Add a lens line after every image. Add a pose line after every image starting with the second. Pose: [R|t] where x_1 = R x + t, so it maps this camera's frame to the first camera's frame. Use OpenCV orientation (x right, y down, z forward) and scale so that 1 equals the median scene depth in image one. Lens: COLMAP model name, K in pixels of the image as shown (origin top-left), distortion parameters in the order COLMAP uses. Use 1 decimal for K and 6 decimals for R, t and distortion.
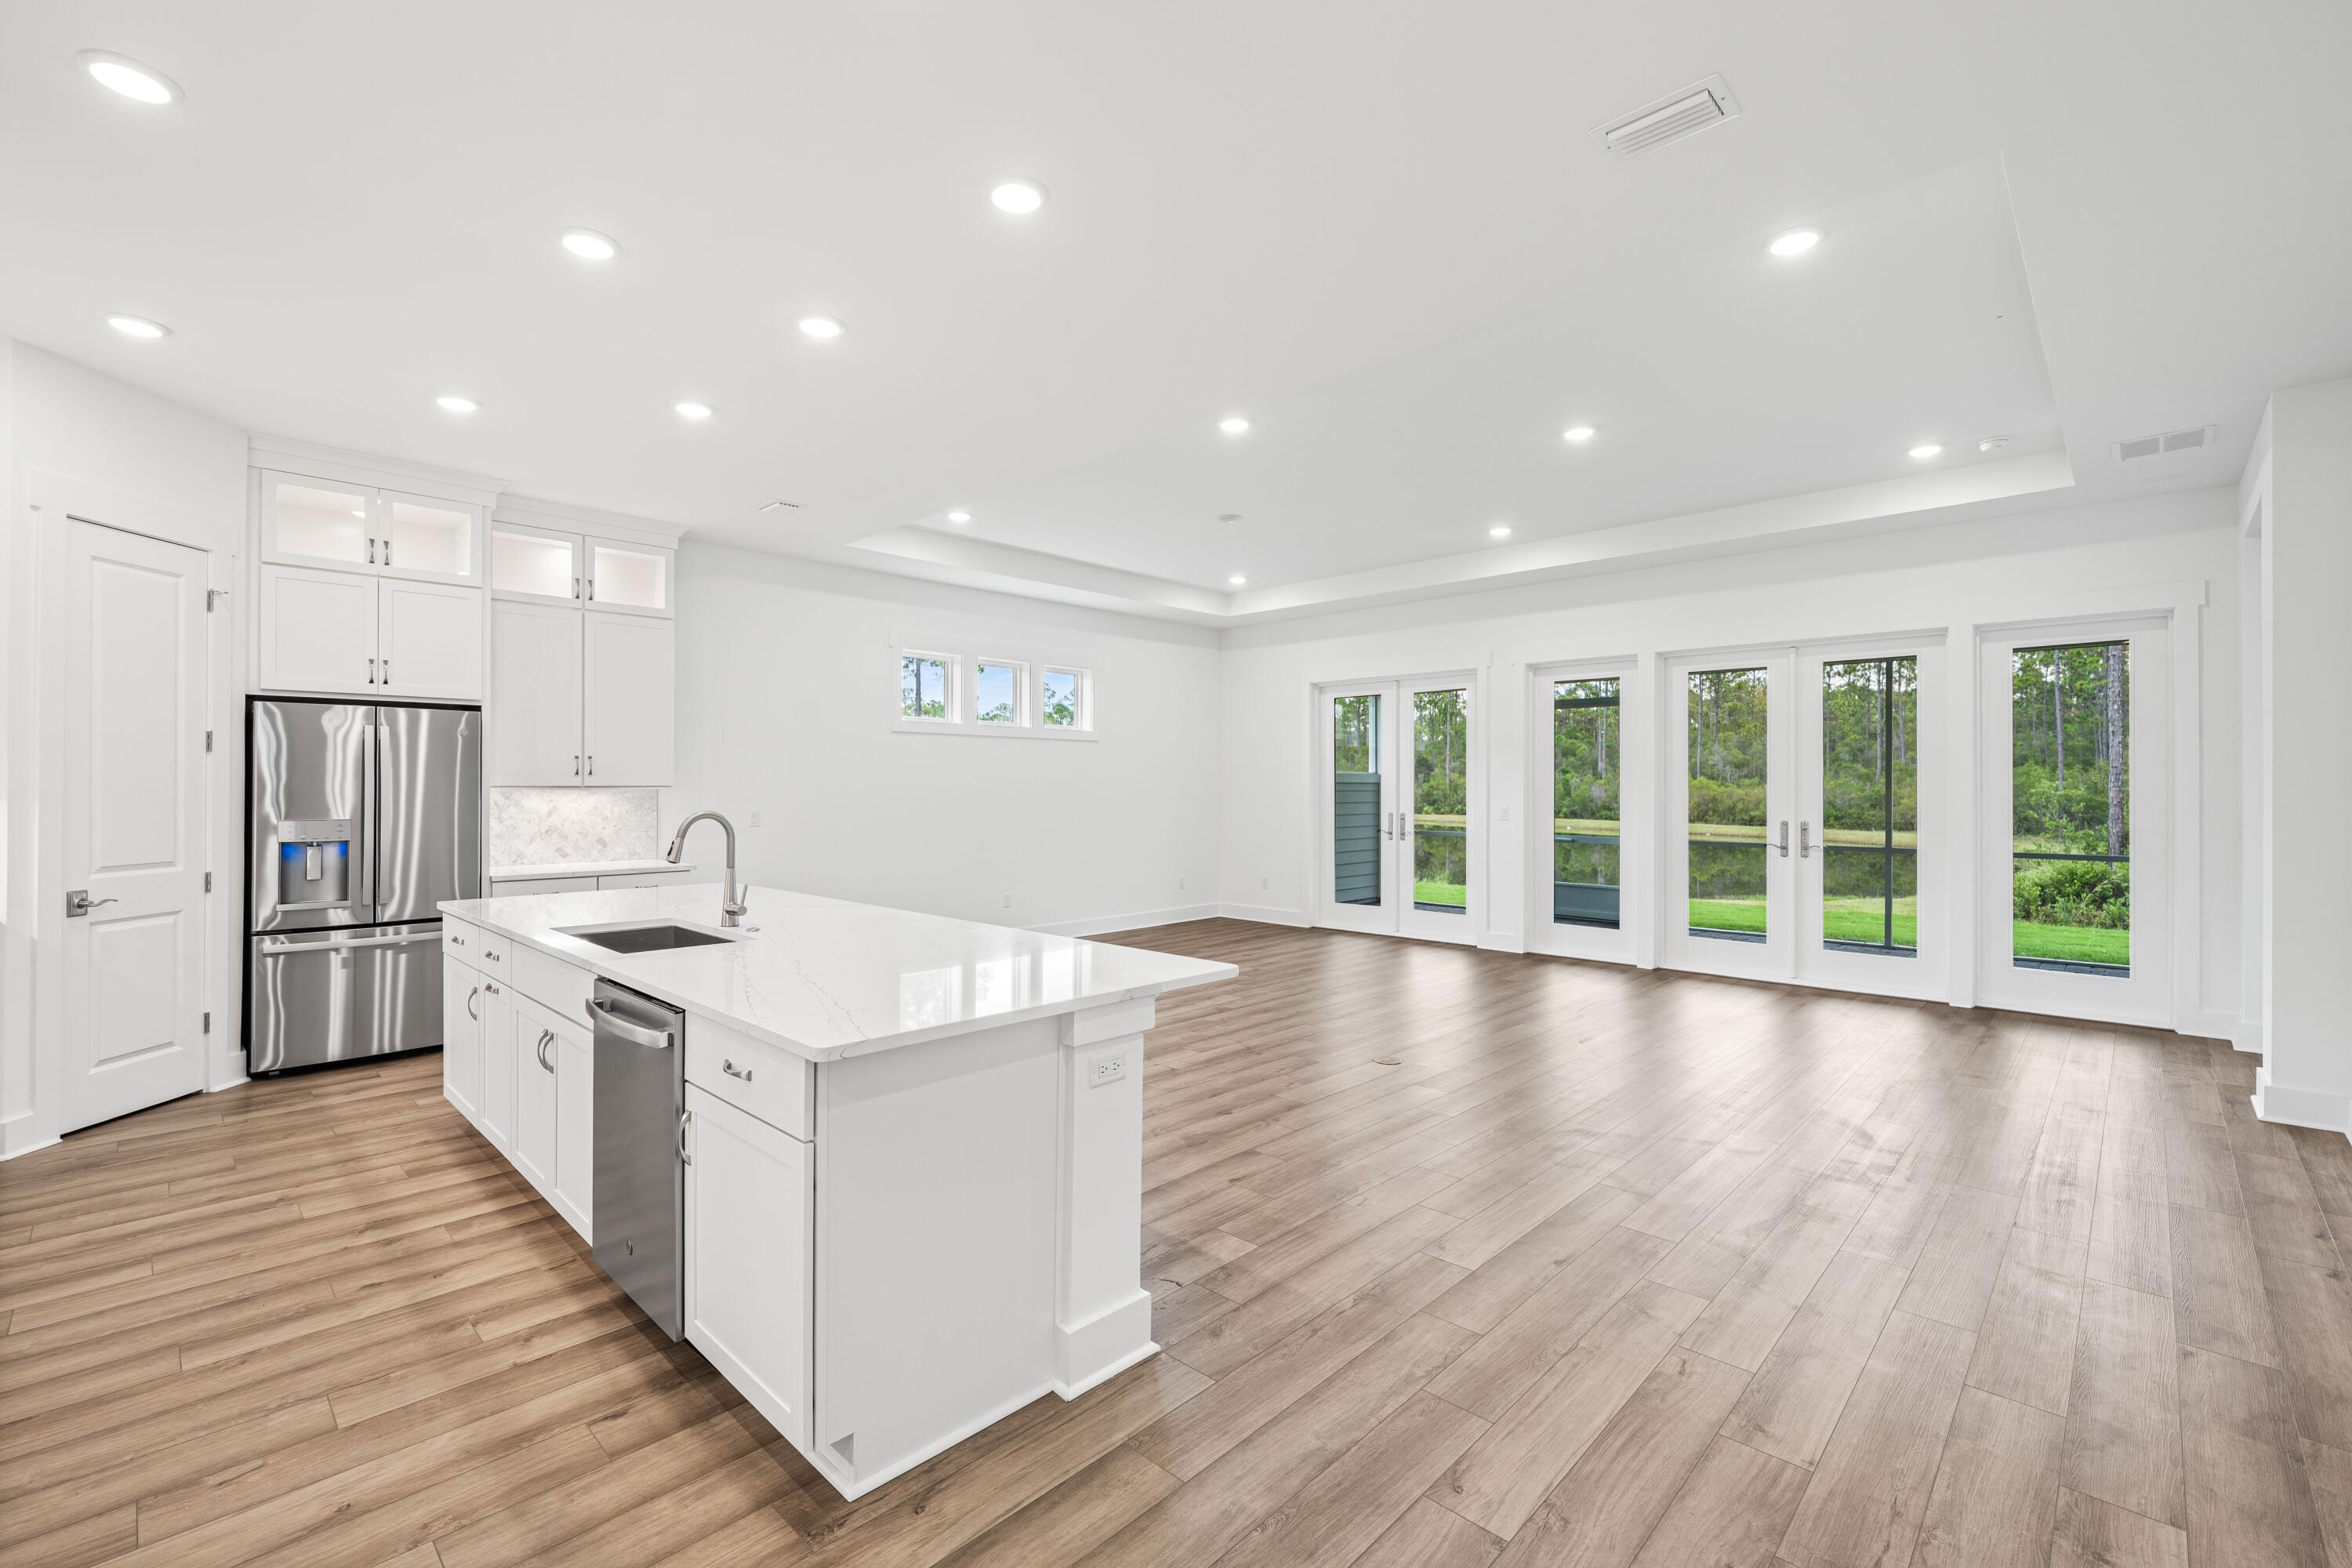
lens RADIAL K [[1018.5, 0, 1174.7], [0, 1018.5, 782.1], [0, 0, 1]] dist [-0.002963, -0.000338]
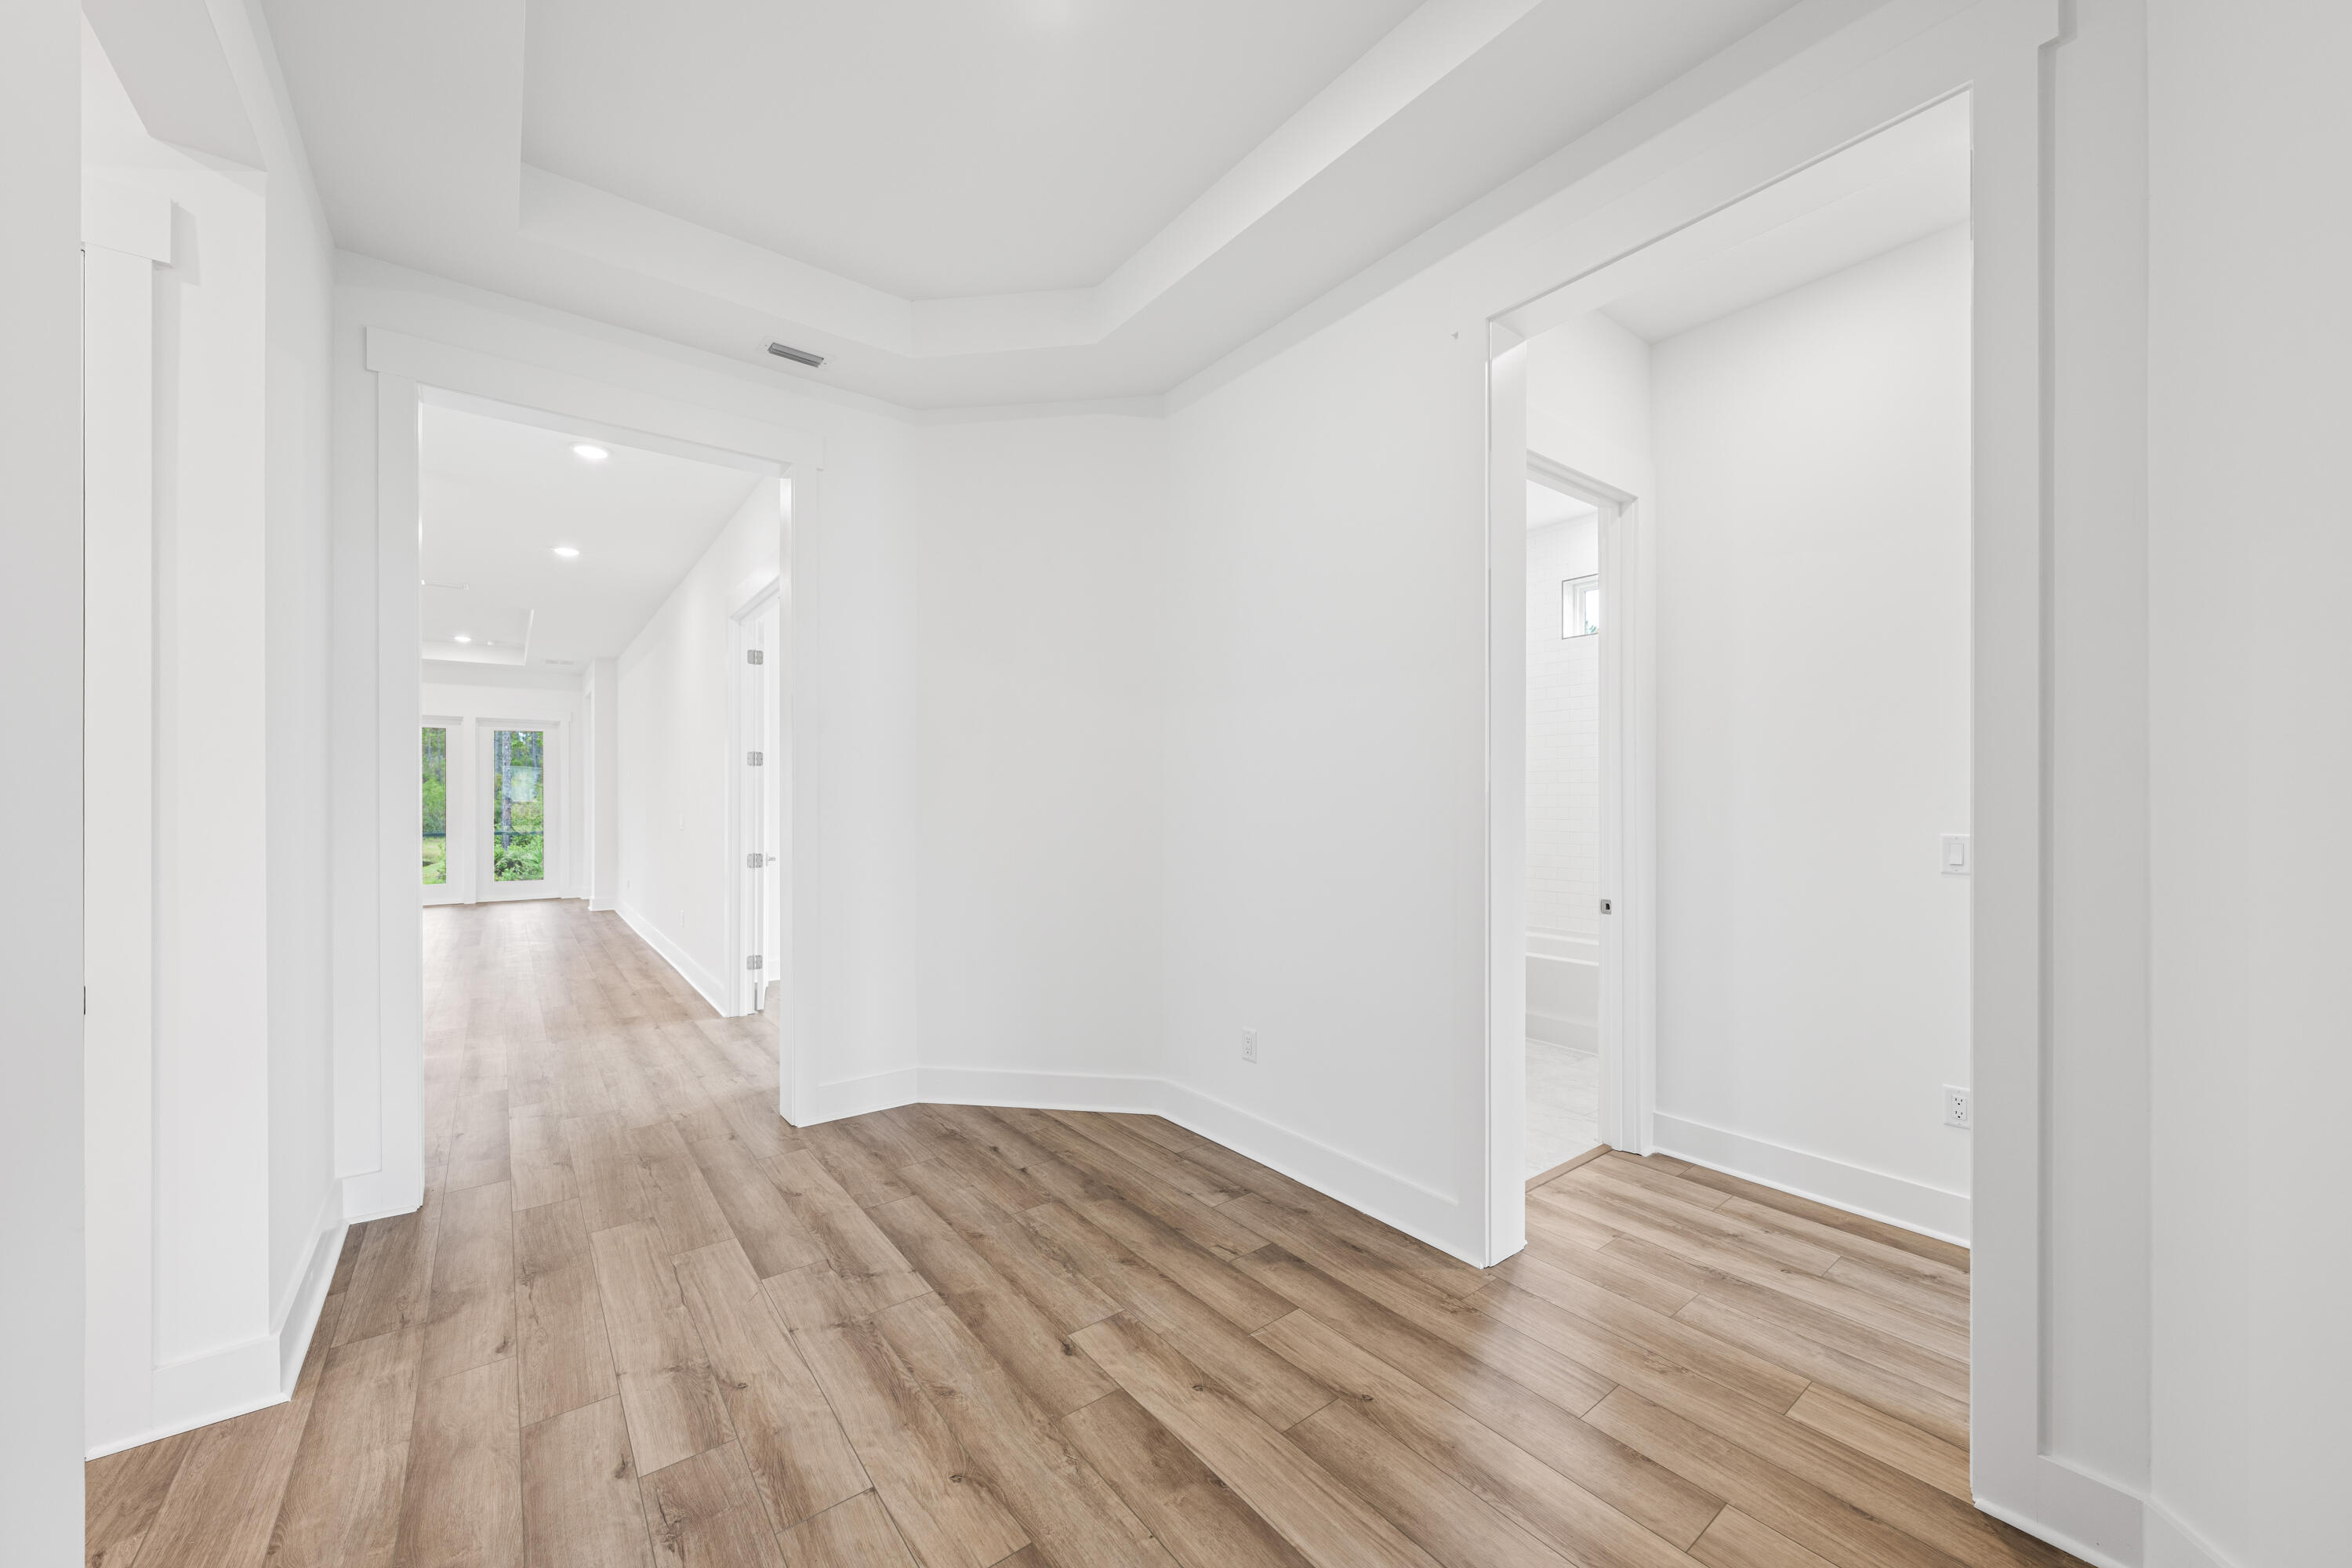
lens RADIAL K [[878.1, 0, 1159.3], [0, 878.1, 799.9], [0, 0, 1]] dist [-0.009865, -0.000047]
pose [[0.164257, -0.000585, 0.986417, -0.744114], [-0.003183, 0.999994, 0.001123, 0.006272], [-0.986412, -0.003324, 0.164254, -0.668820]]
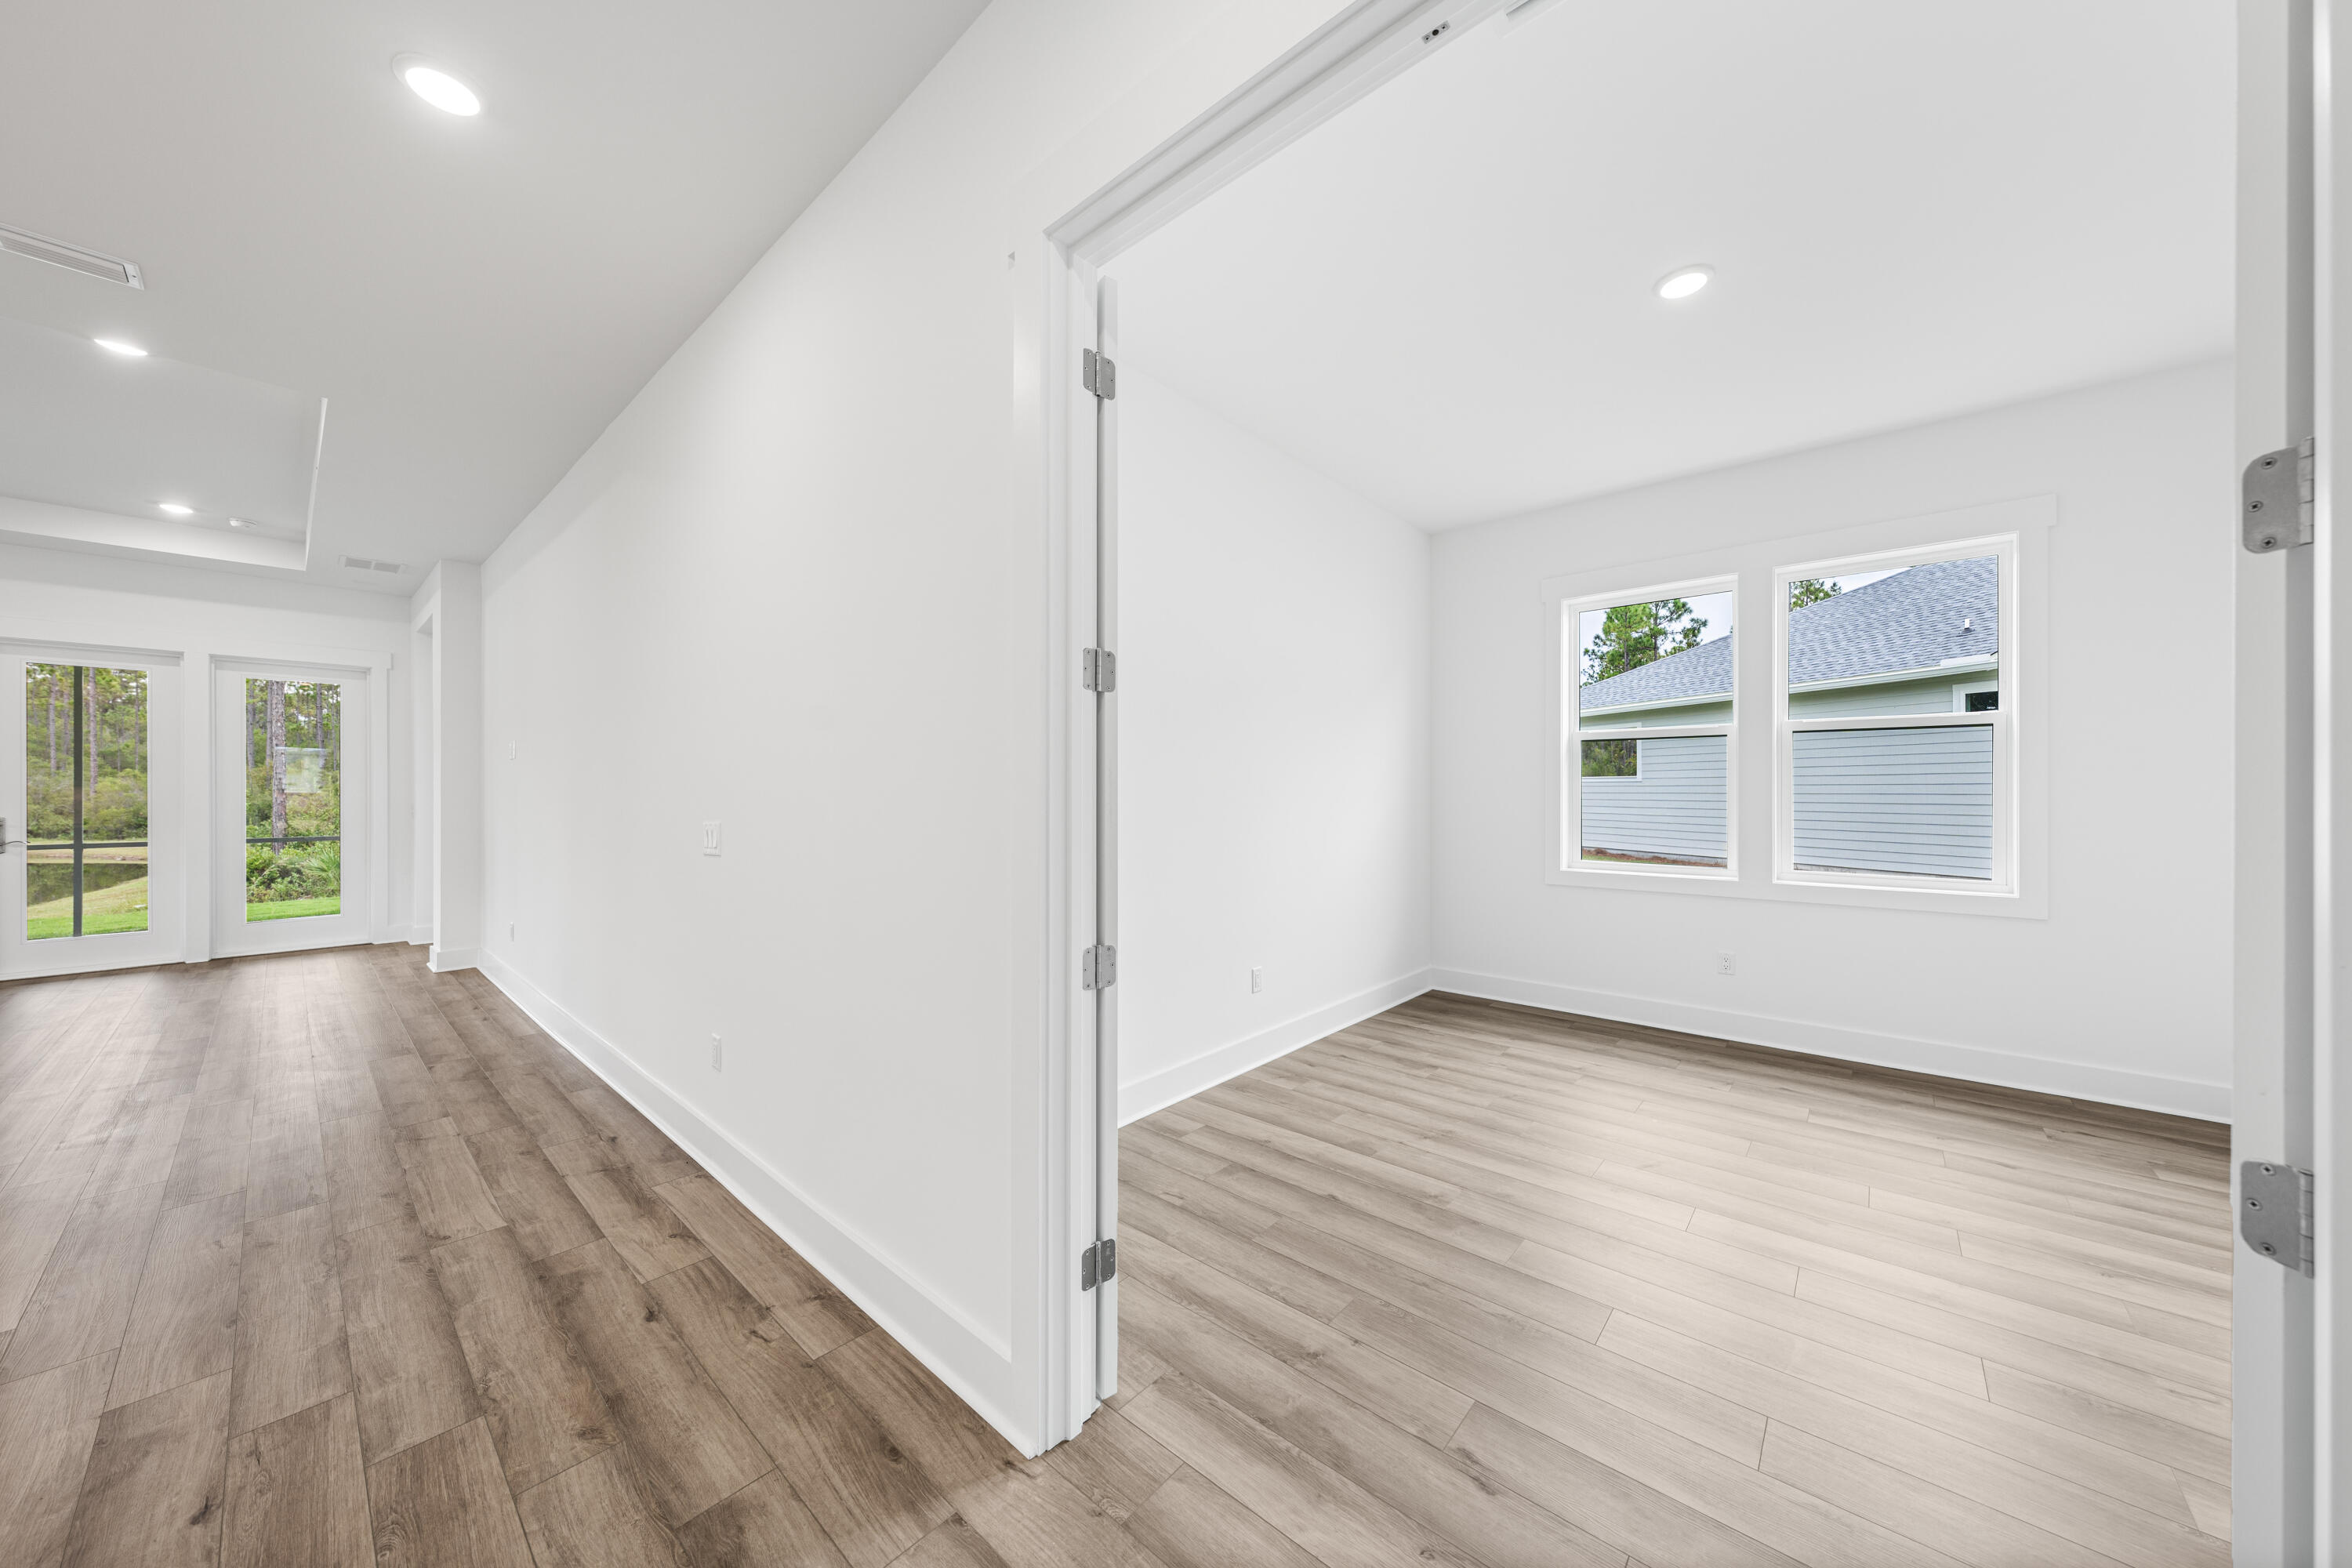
lens RADIAL K [[805.0, 0, 1154.8], [0, 805.0, 794.6], [0, 0, 1]] dist [0.000504, 0.000088]
pose [[-0.018369, -0.003303, 0.999826, -0.227996], [-0.004907, 0.999983, 0.003214, 0.008658], [-0.999819, -0.004847, -0.018385, -0.144830]]
